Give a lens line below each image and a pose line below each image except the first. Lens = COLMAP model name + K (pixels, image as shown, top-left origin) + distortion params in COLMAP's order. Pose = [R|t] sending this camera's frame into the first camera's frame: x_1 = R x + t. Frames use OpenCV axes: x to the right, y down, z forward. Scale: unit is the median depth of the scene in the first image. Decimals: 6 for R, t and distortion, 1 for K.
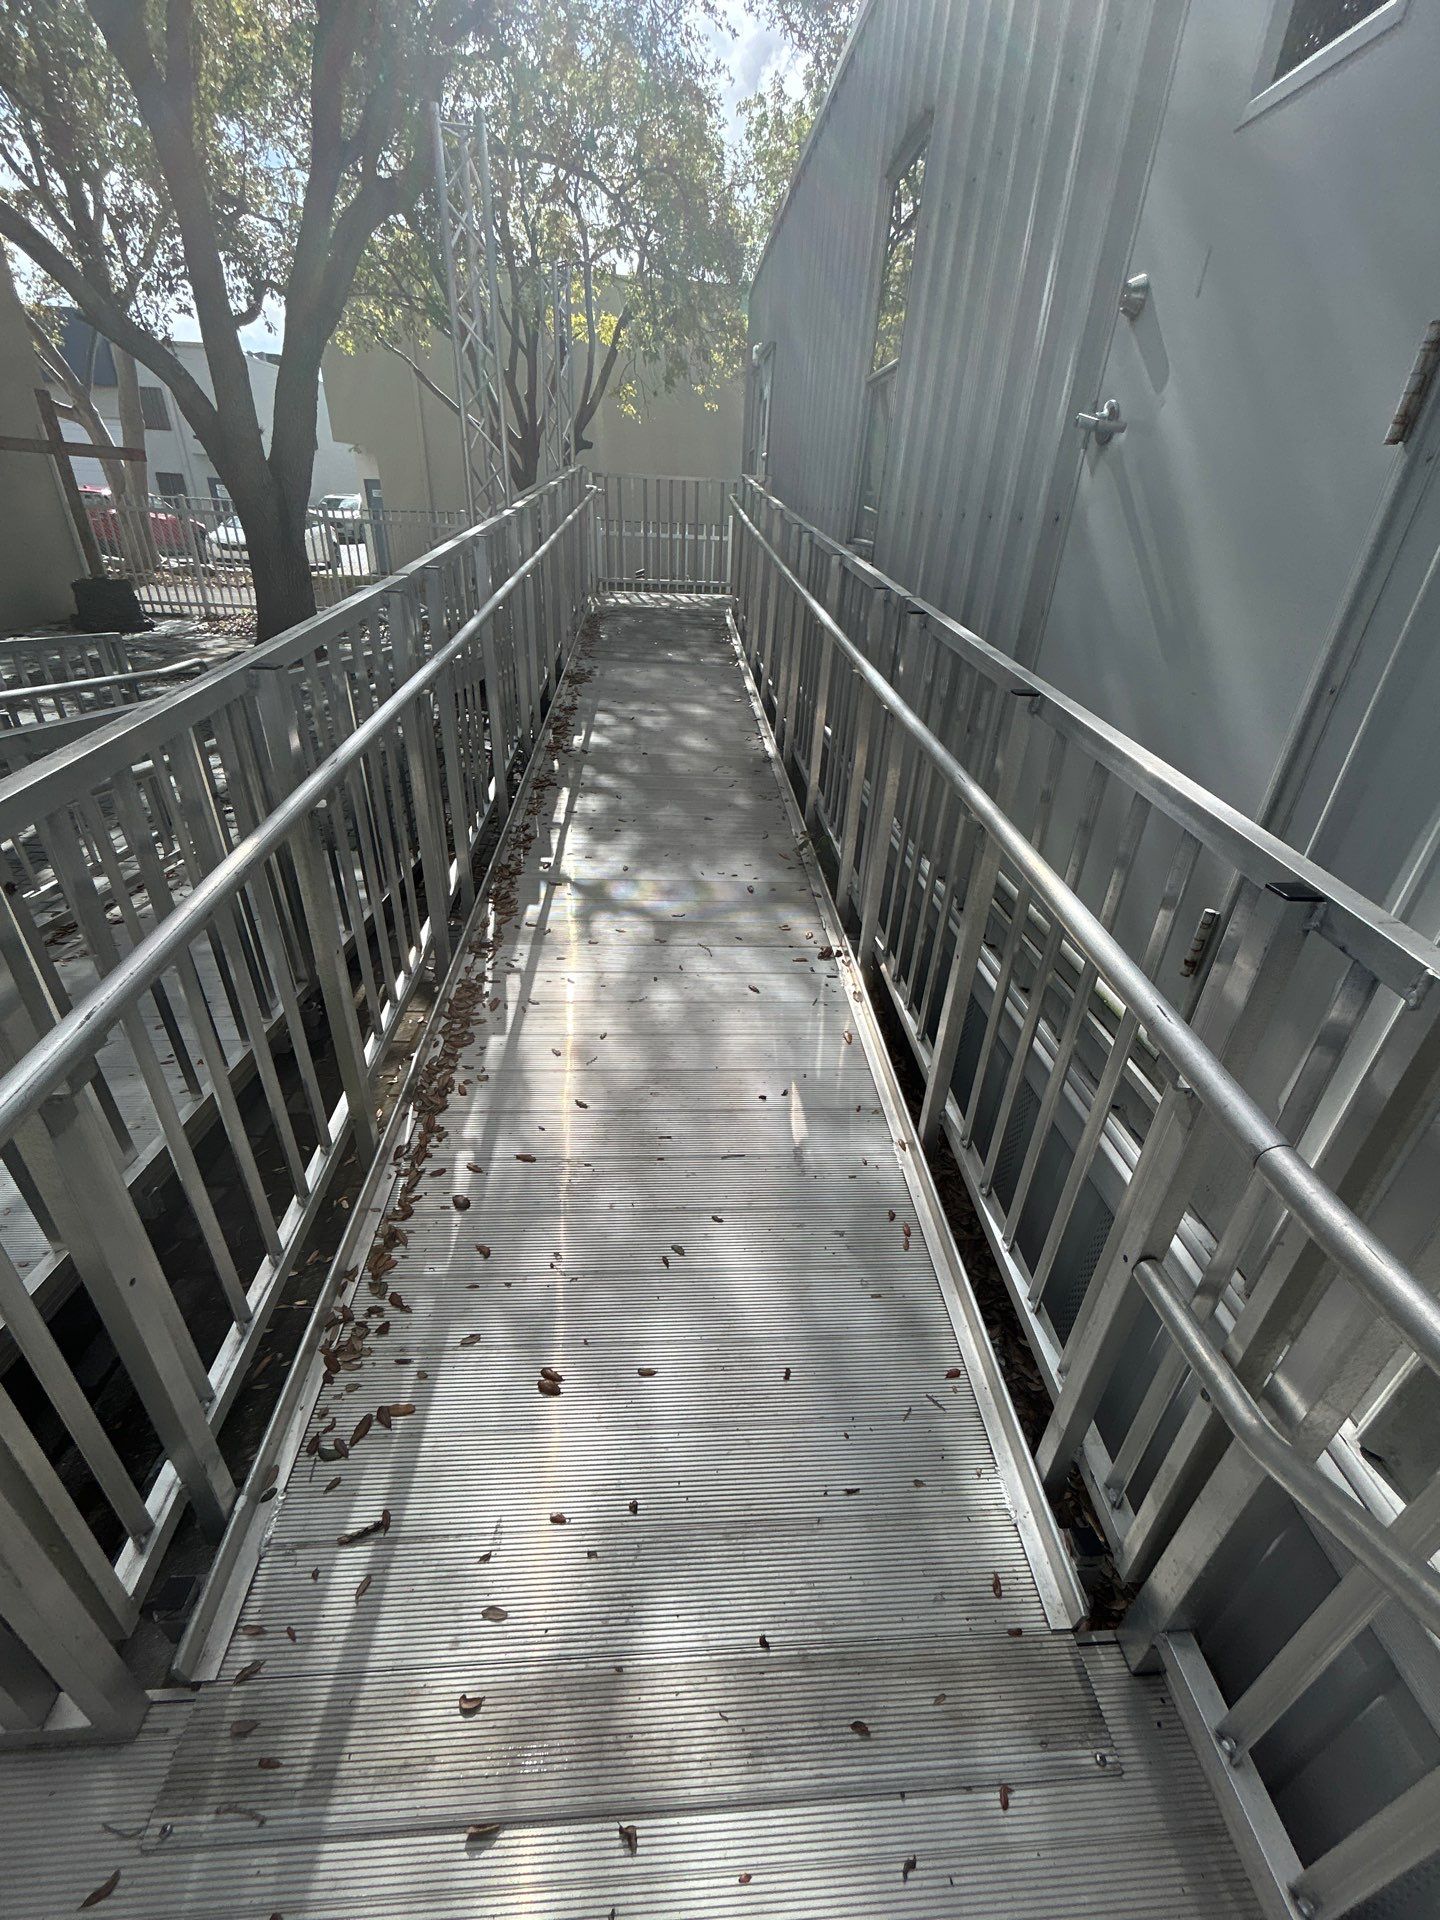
lens RADIAL K [[805.1, 0, 720.0], [0, 805.1, 960.0], [0, 0, 1]] dist [0.001385, -0.000249]
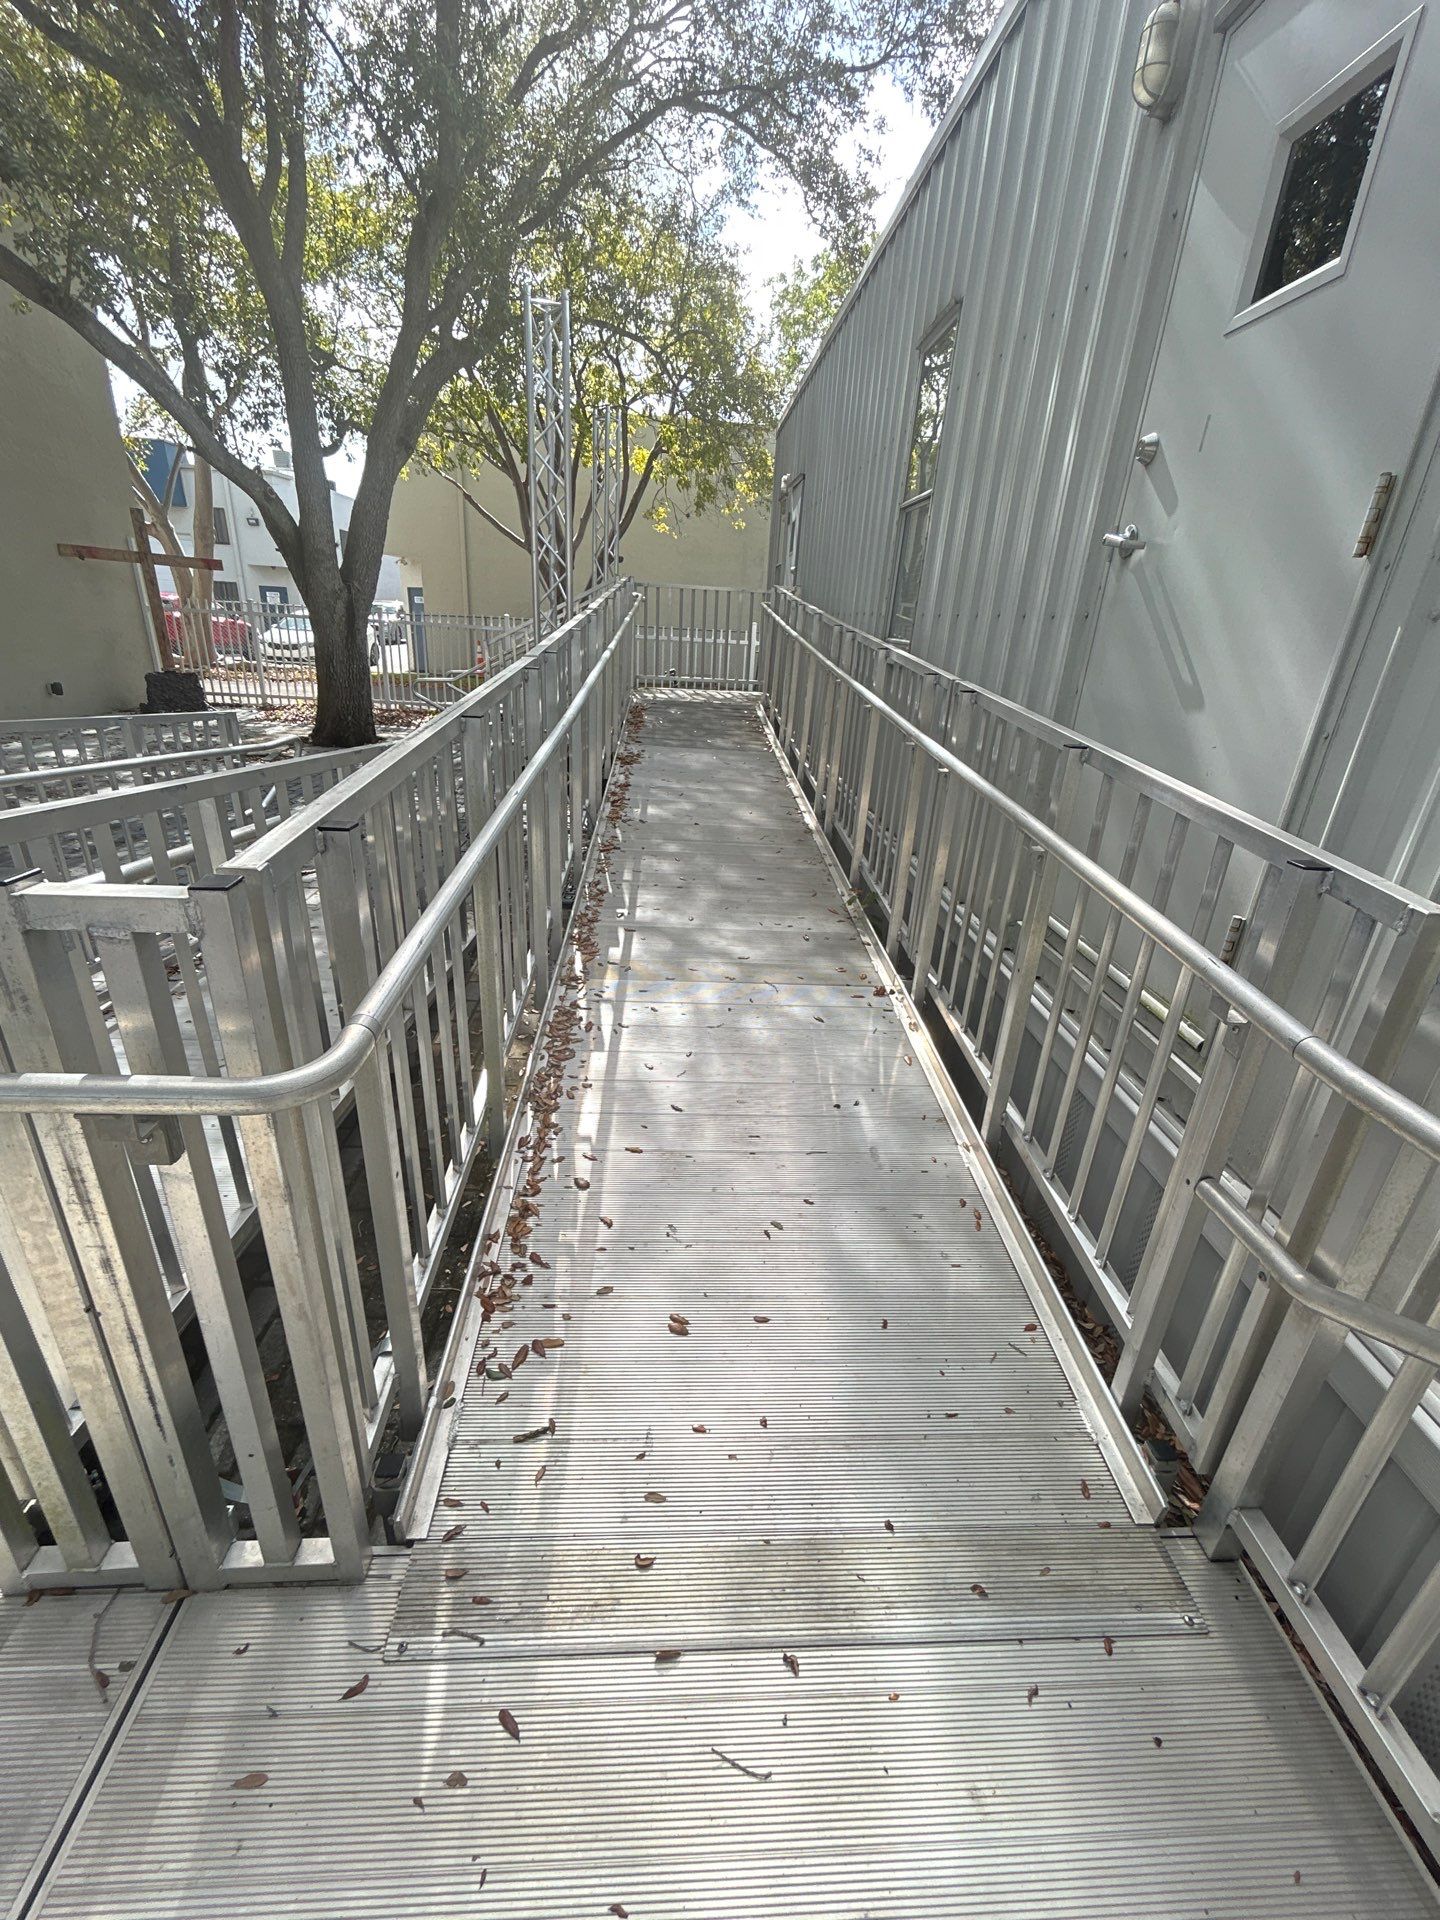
lens RADIAL K [[805.1, 0, 720.0], [0, 805.1, 960.0], [0, 0, 1]] dist [0.001385, -0.000249]
pose [[0.999893, 0.012974, -0.006797, -0.118381], [-0.013640, 0.993905, -0.109396, 0.105098], [0.005336, 0.109477, 0.993975, -0.149051]]
